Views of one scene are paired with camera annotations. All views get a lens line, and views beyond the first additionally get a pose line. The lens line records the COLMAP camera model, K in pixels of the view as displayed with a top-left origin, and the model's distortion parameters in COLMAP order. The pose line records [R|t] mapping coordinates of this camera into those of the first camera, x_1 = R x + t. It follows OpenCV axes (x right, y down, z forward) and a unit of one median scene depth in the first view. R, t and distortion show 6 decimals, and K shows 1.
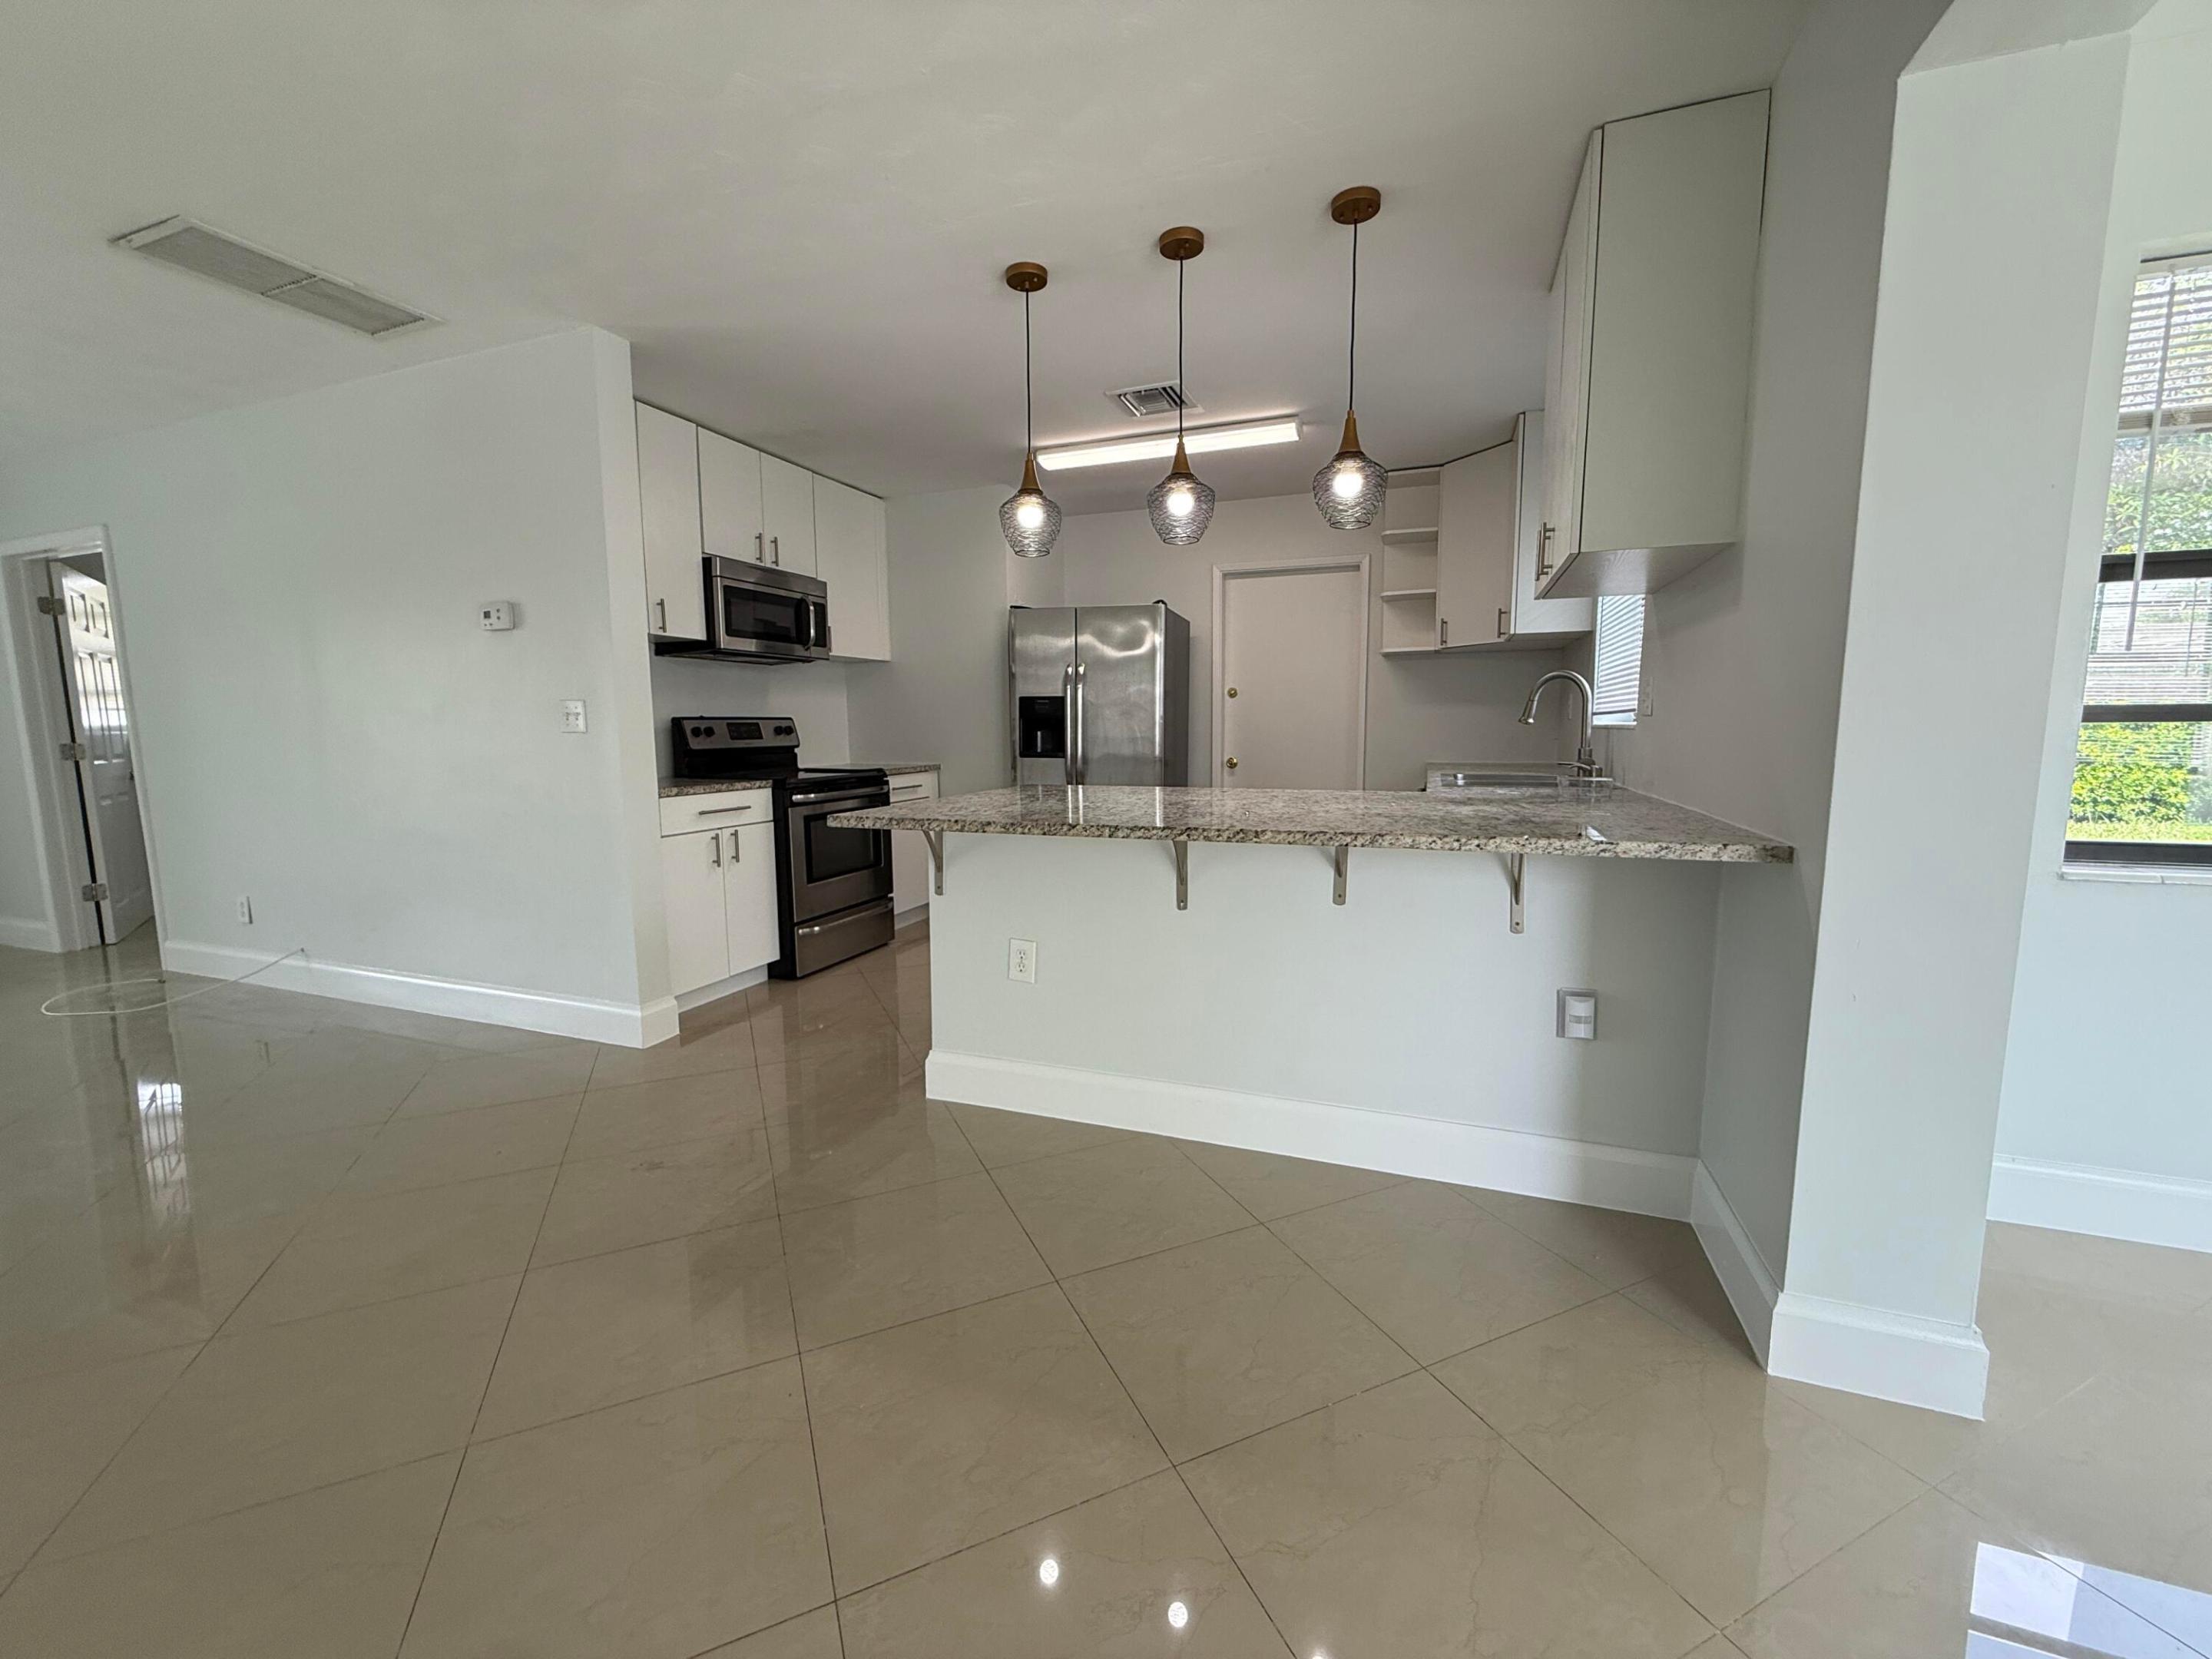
lens RADIAL K [[886.1, 0, 1100.4], [0, 886.1, 828.7], [0, 0, 1]] dist [0.001077, 0.000146]
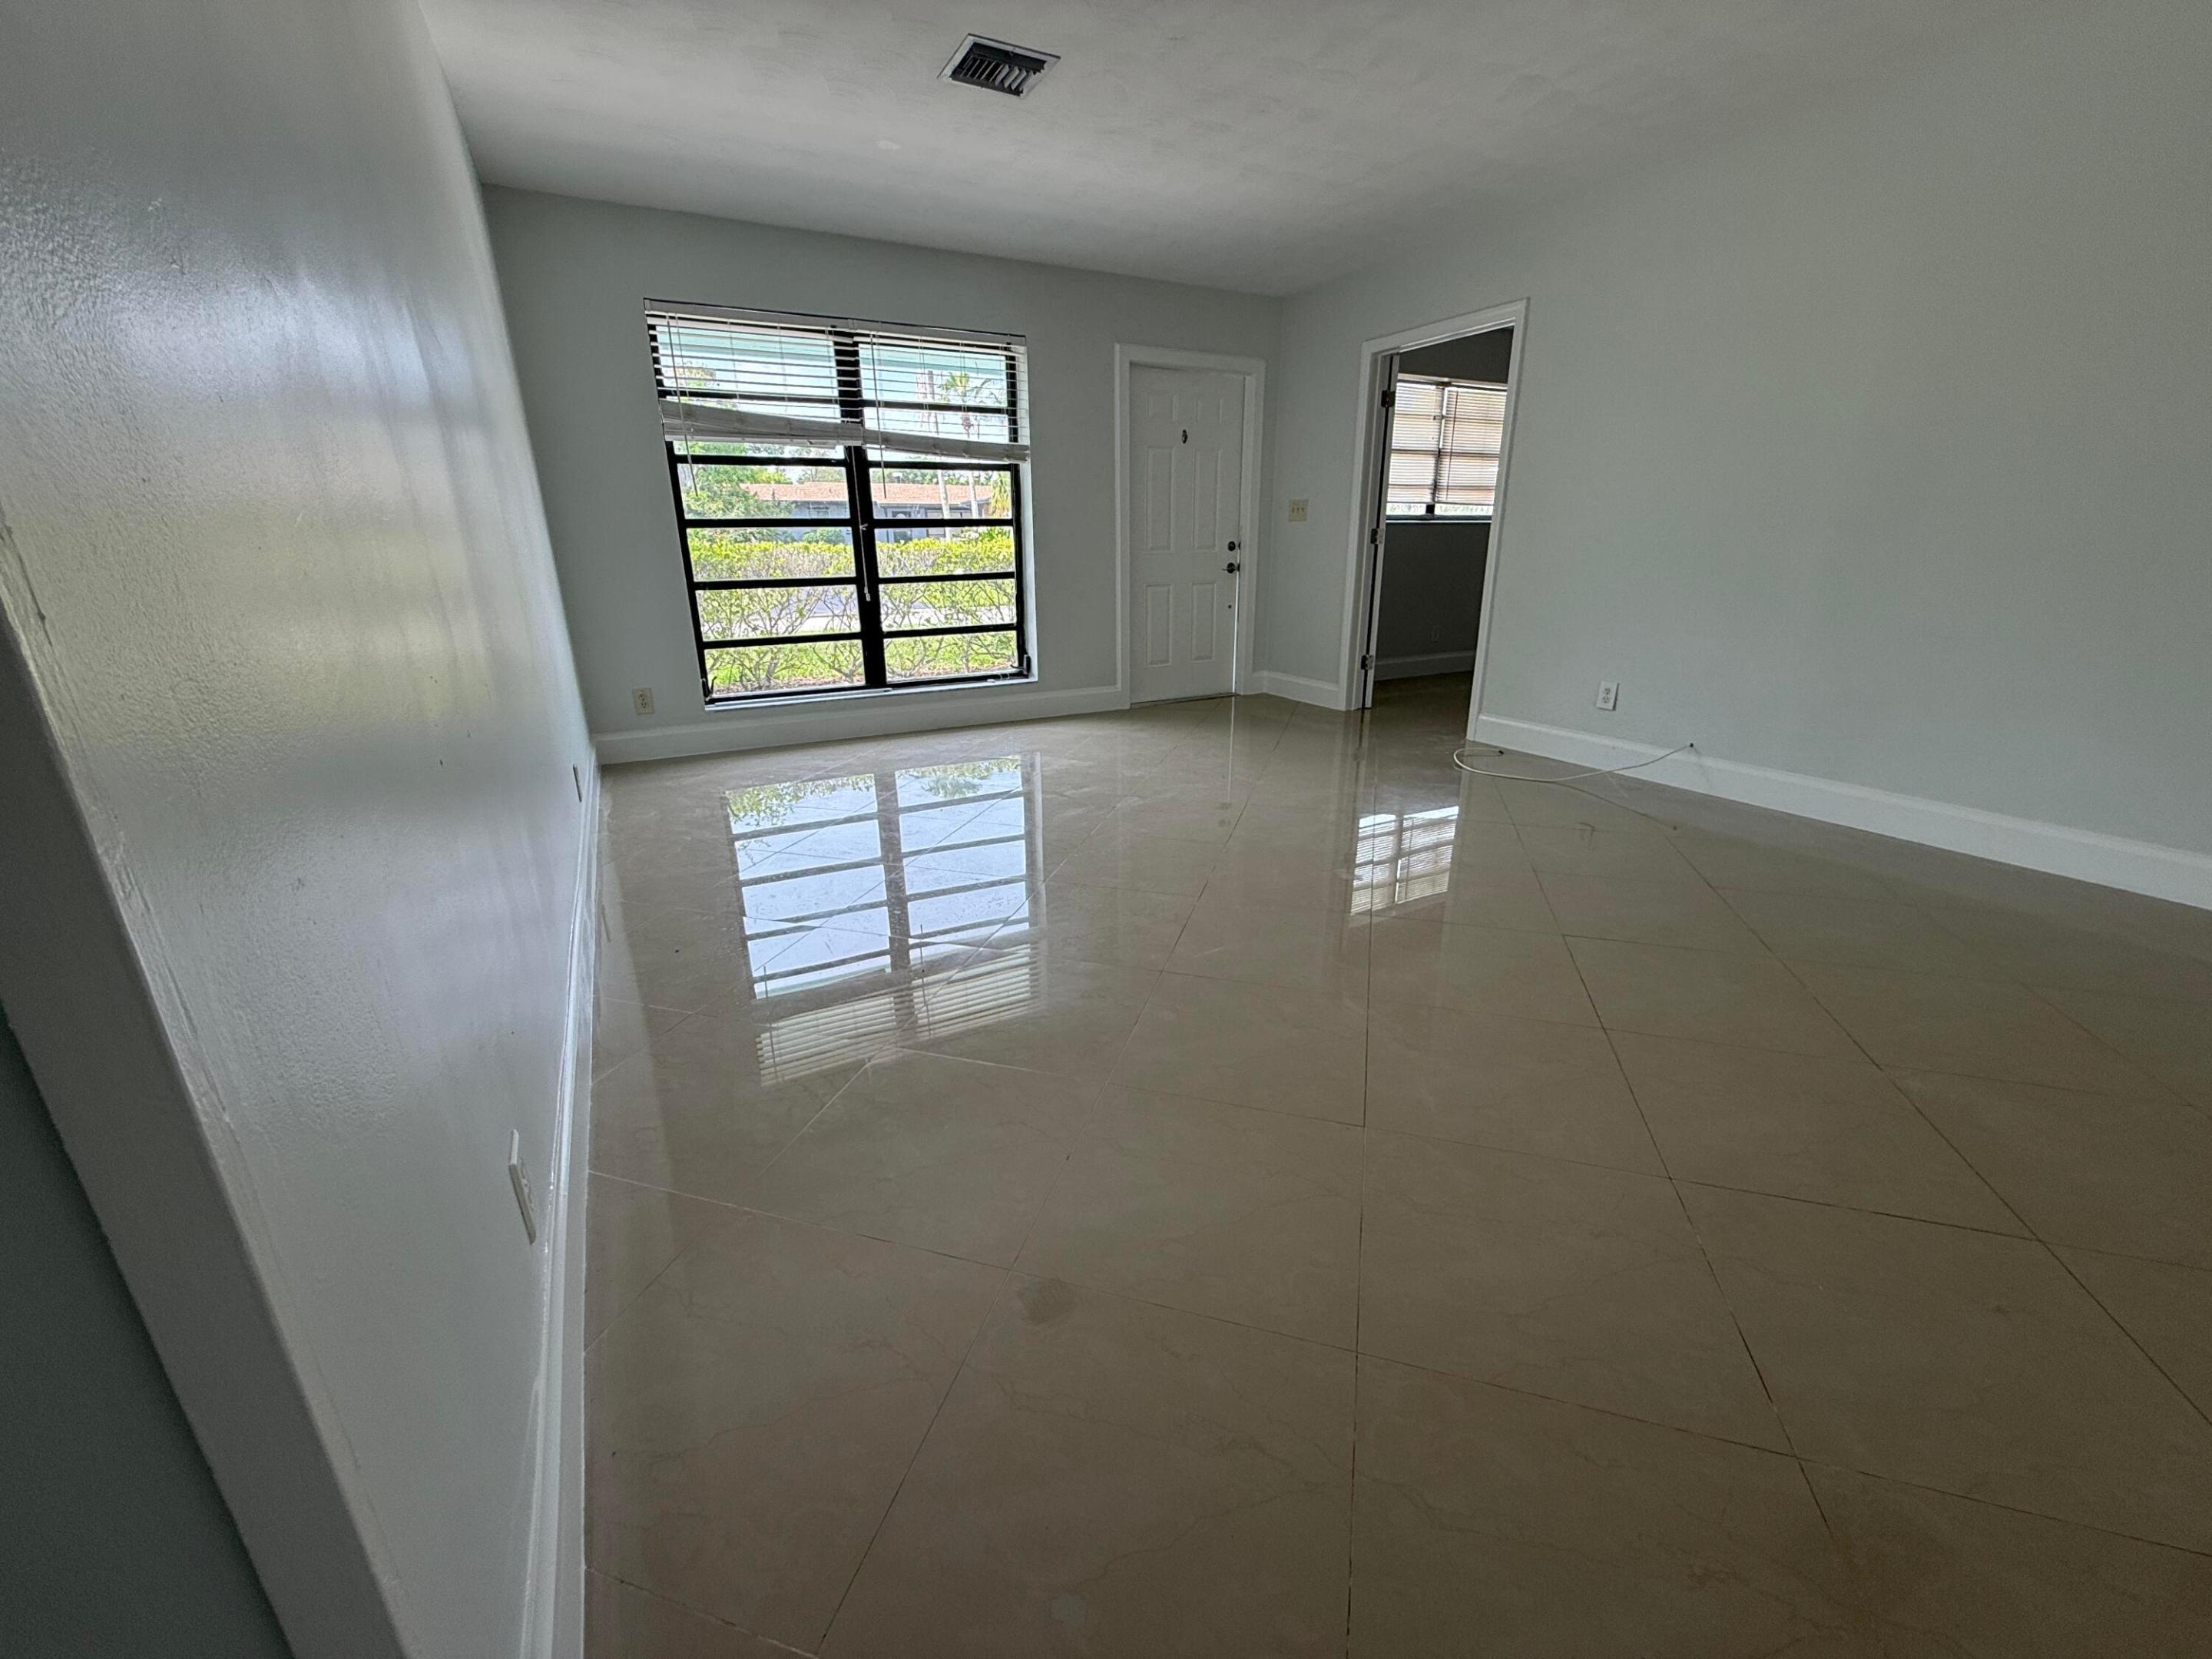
lens RADIAL K [[883.5, 0, 1100.9], [0, 883.5, 829.8], [0, 0, 1]] dist [0.001158, 0.000034]
pose [[0.760272, 0.206984, -0.615747, -0.767005], [-0.073480, 0.969197, 0.235069, 0.045118], [0.645436, -0.133471, 0.752062, -0.162846]]
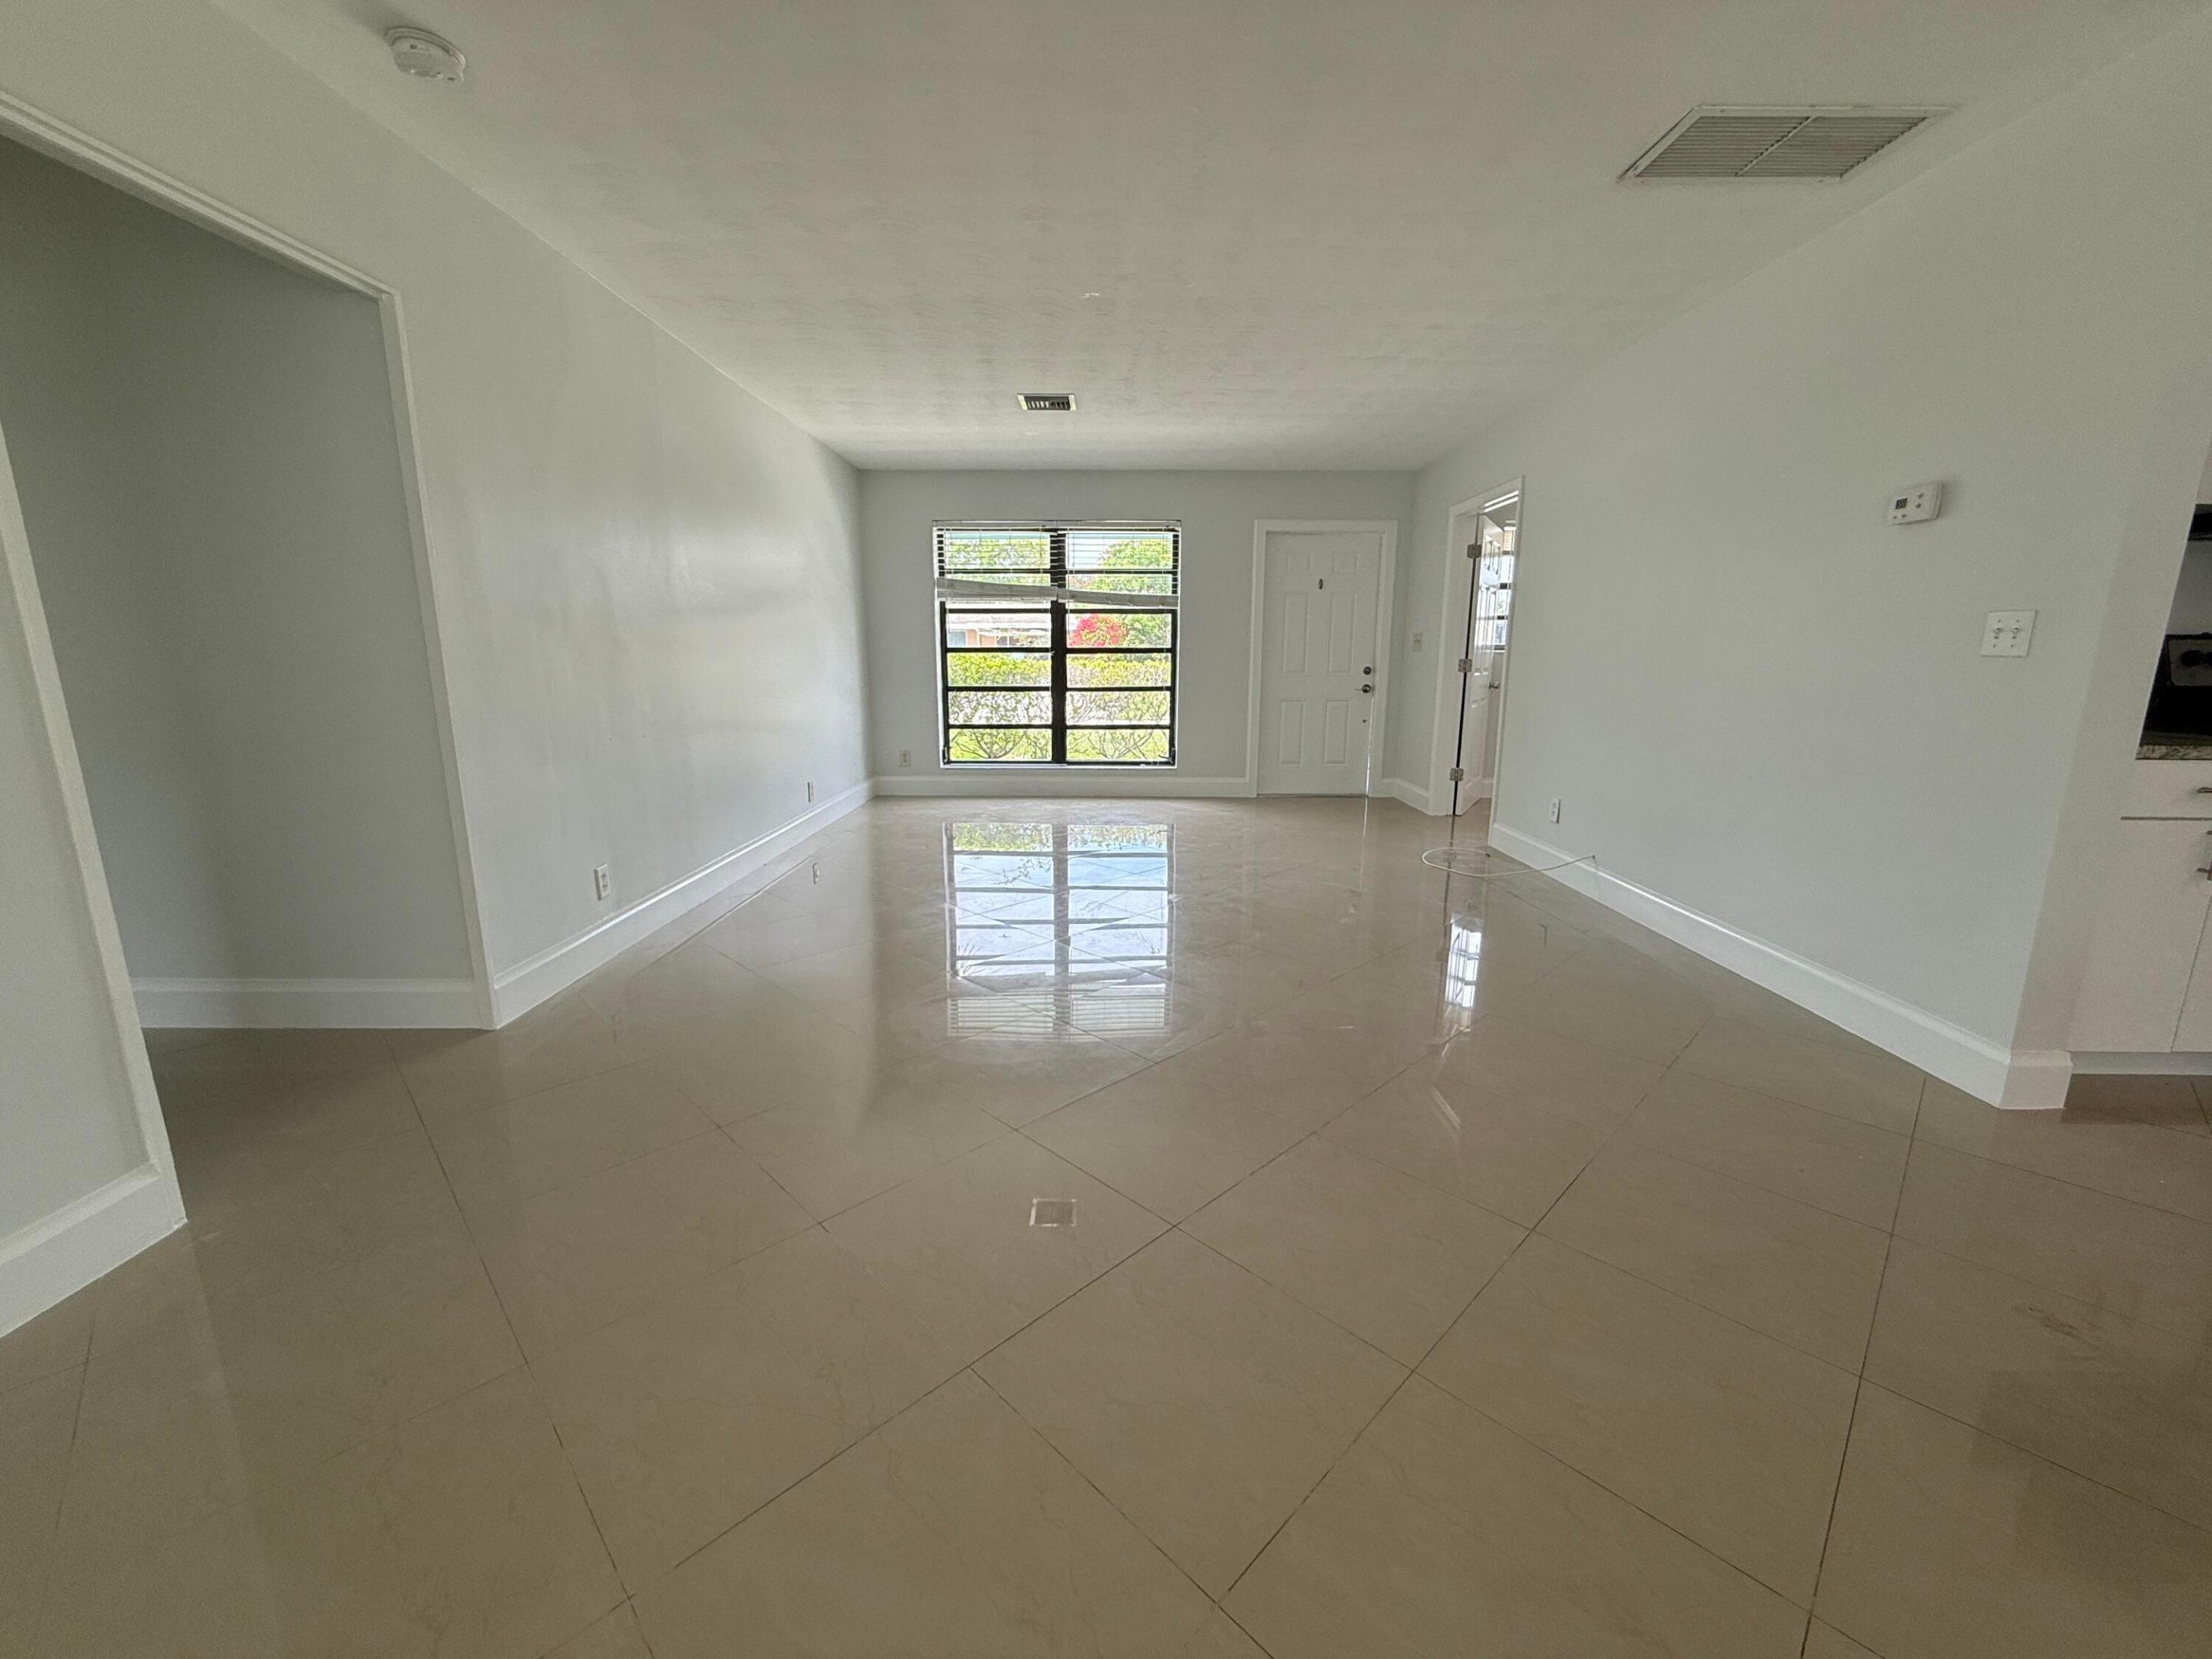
lens RADIAL K [[884.9, 0, 1101.5], [0, 884.9, 829.0], [0, 0, 1]] dist [0.002180, 0.000040]
pose [[0.350829, 0.193843, -0.916157, -0.129092], [-0.114497, 0.979880, 0.163481, -0.003750], [0.929413, 0.047544, 0.365965, 0.048725]]
